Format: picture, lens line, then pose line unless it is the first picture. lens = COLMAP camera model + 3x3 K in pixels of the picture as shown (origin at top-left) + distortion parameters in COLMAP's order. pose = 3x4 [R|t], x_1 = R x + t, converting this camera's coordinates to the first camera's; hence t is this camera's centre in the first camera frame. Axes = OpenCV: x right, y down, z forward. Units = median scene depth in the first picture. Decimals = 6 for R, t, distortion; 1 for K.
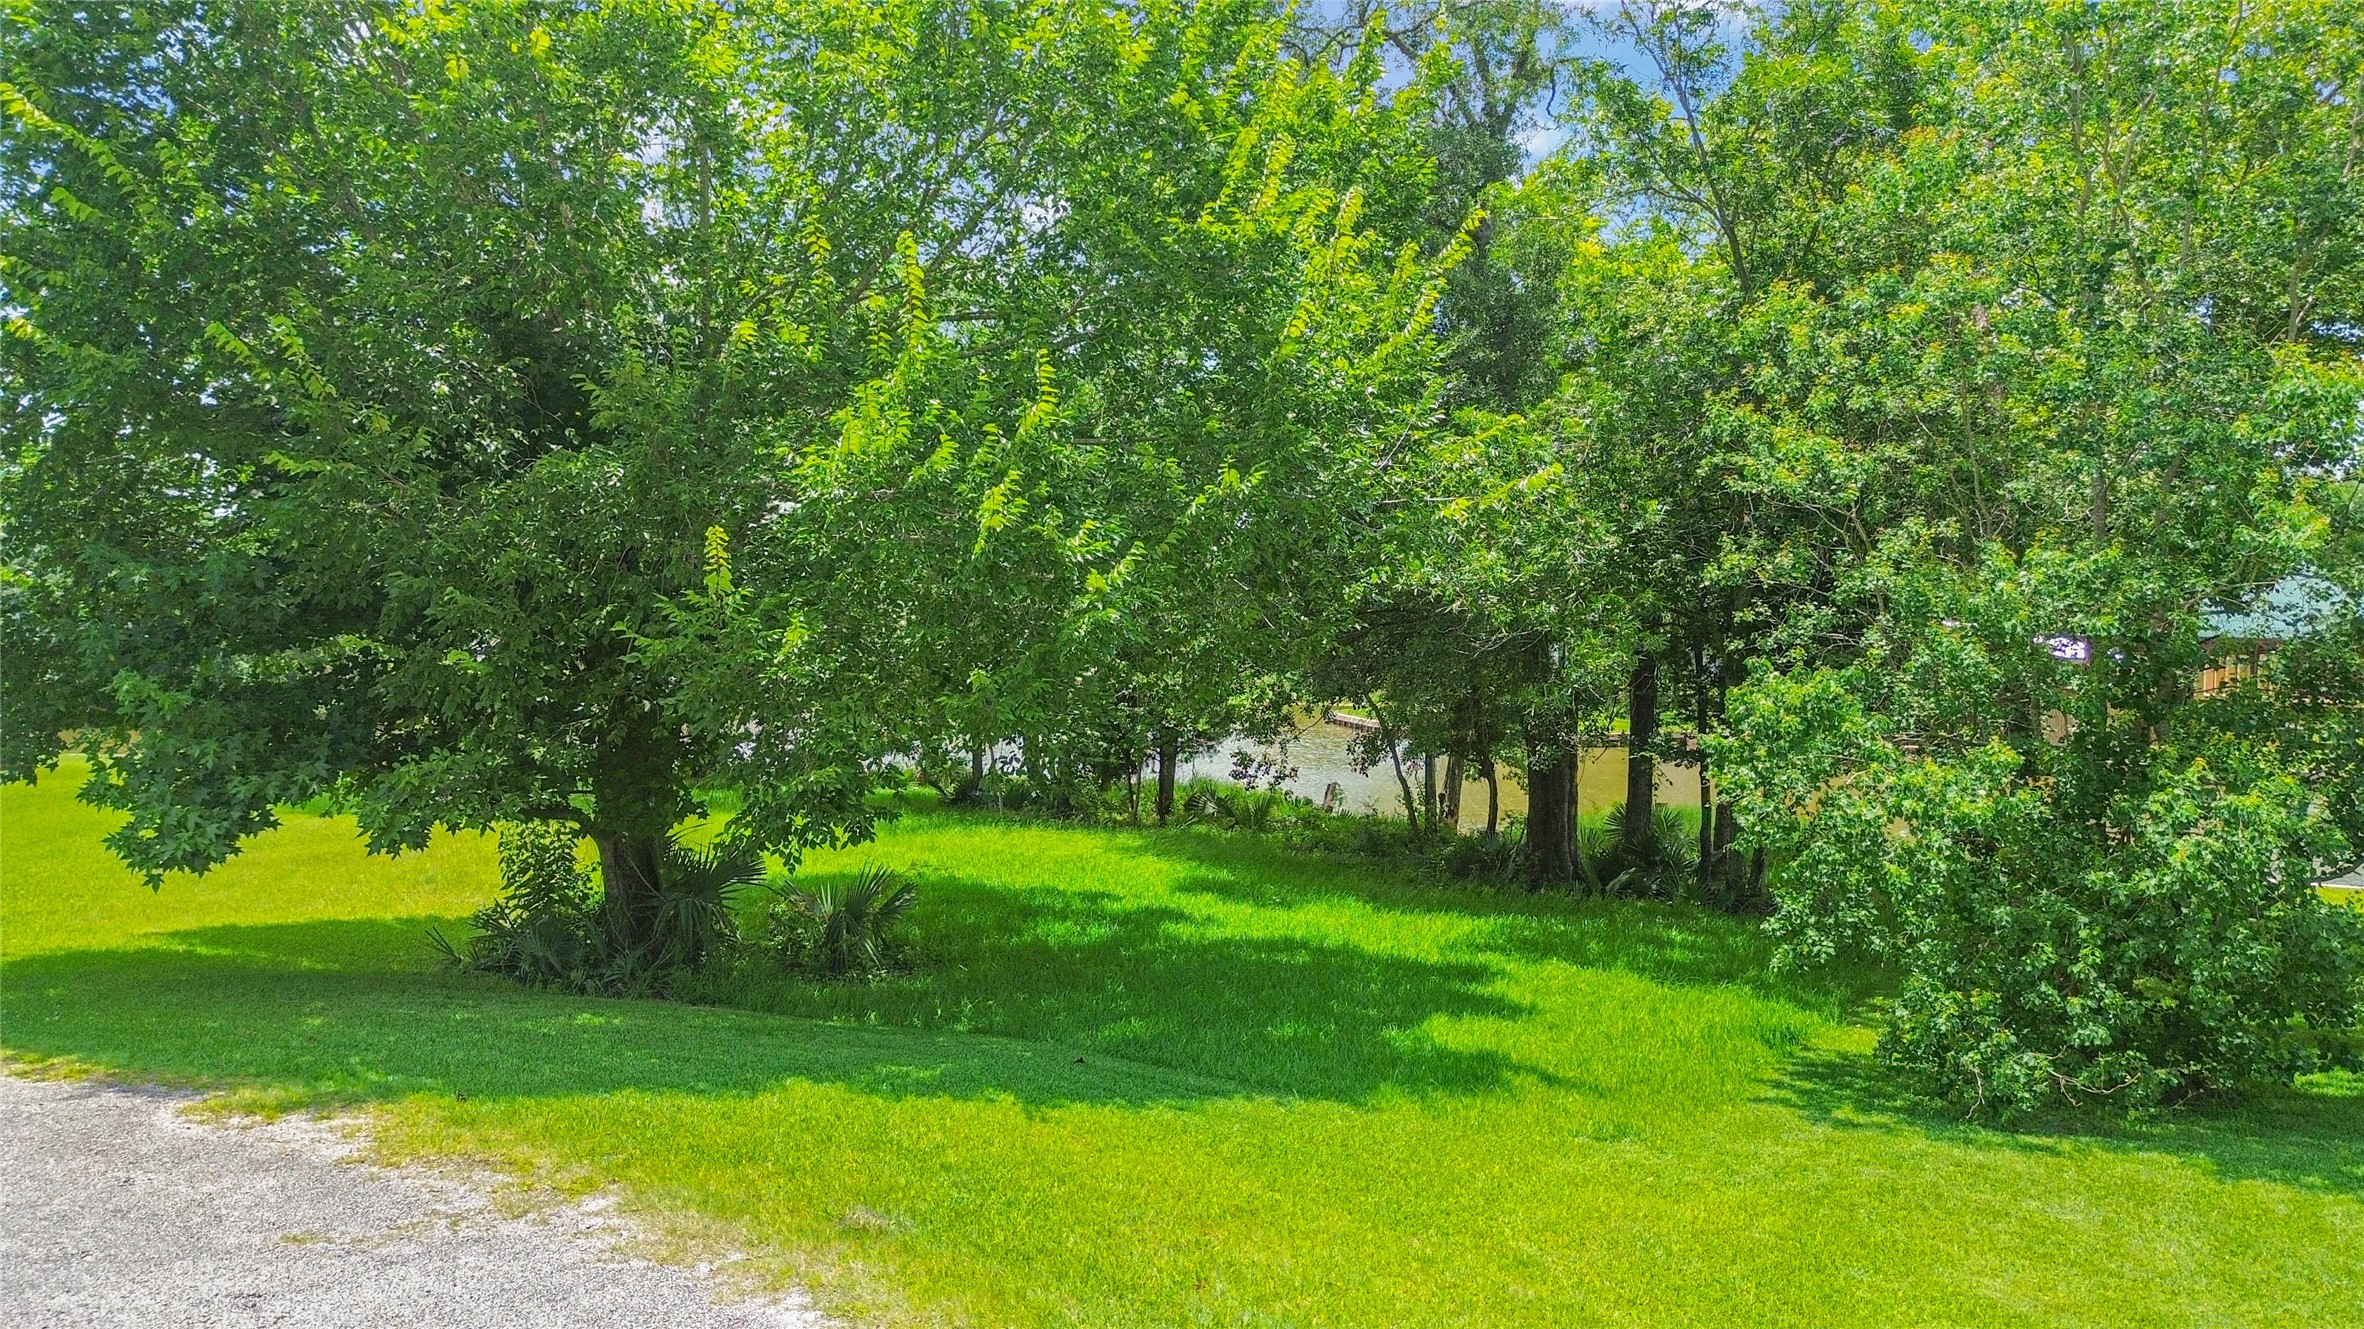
lens RADIAL K [[1664.3, 0, 1188.2], [0, 1664.3, 655.4], [0, 0, 1]] dist [0.065322, -0.082770]
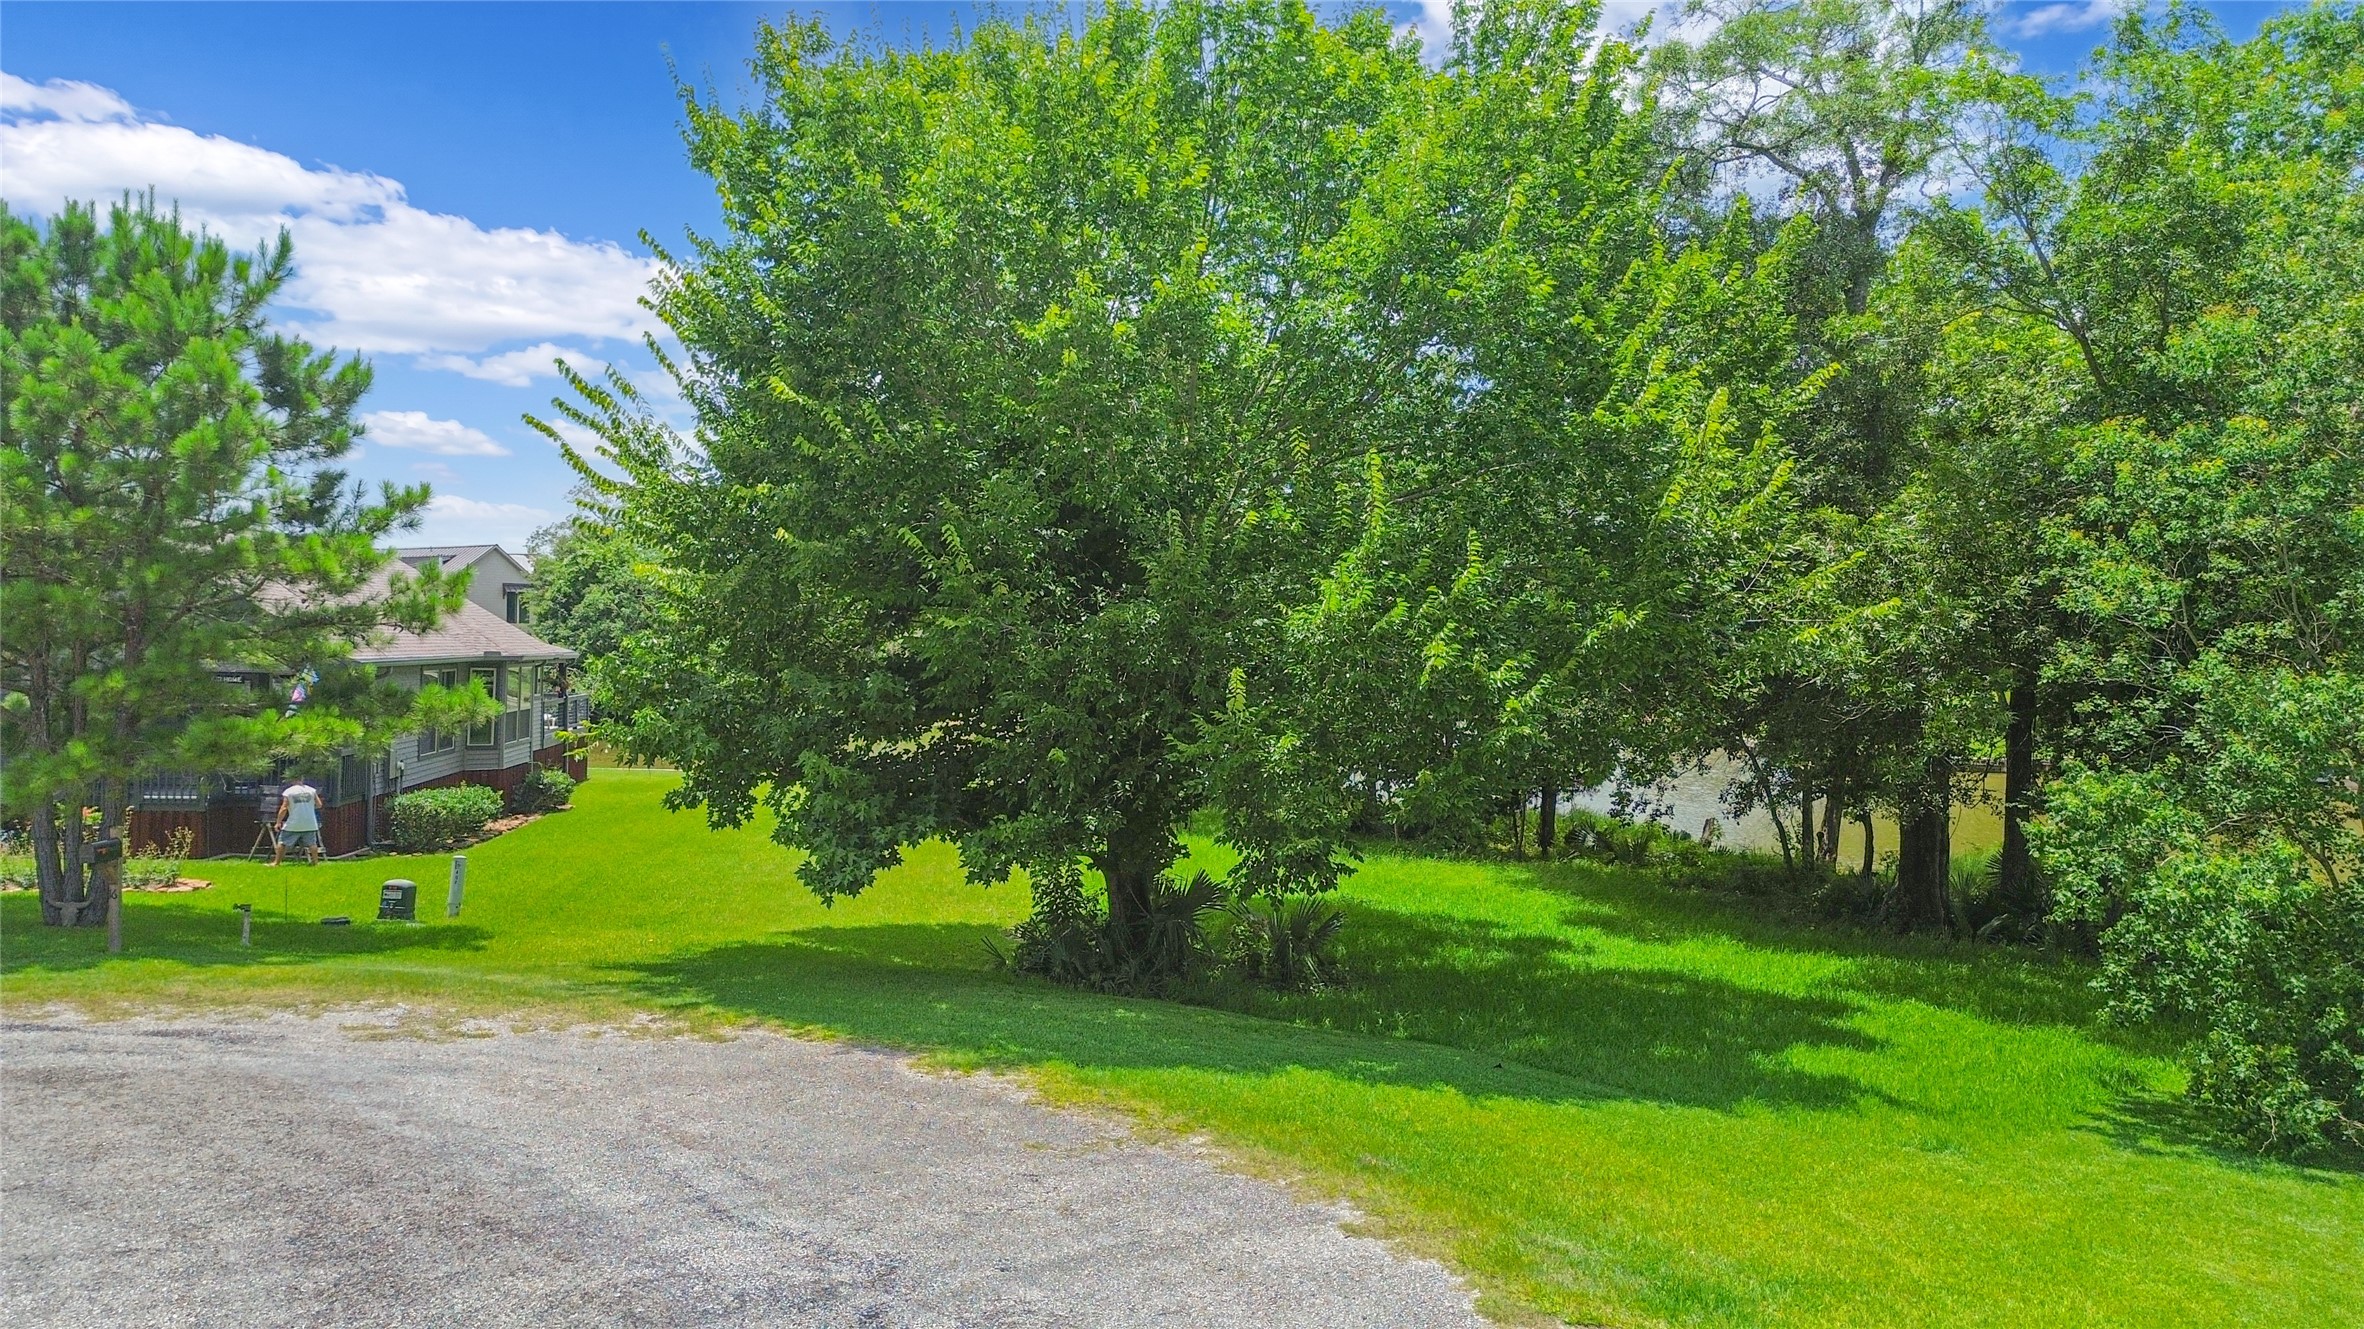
lens RADIAL K [[1664.3, 0, 1188.2], [0, 1664.3, 655.4], [0, 0, 1]] dist [0.065322, -0.082770]
pose [[0.976333, -0.001812, -0.216265, -0.016930], [0.001310, 0.999996, -0.002465, -0.065736], [0.216269, 0.002124, 0.976331, -0.289582]]
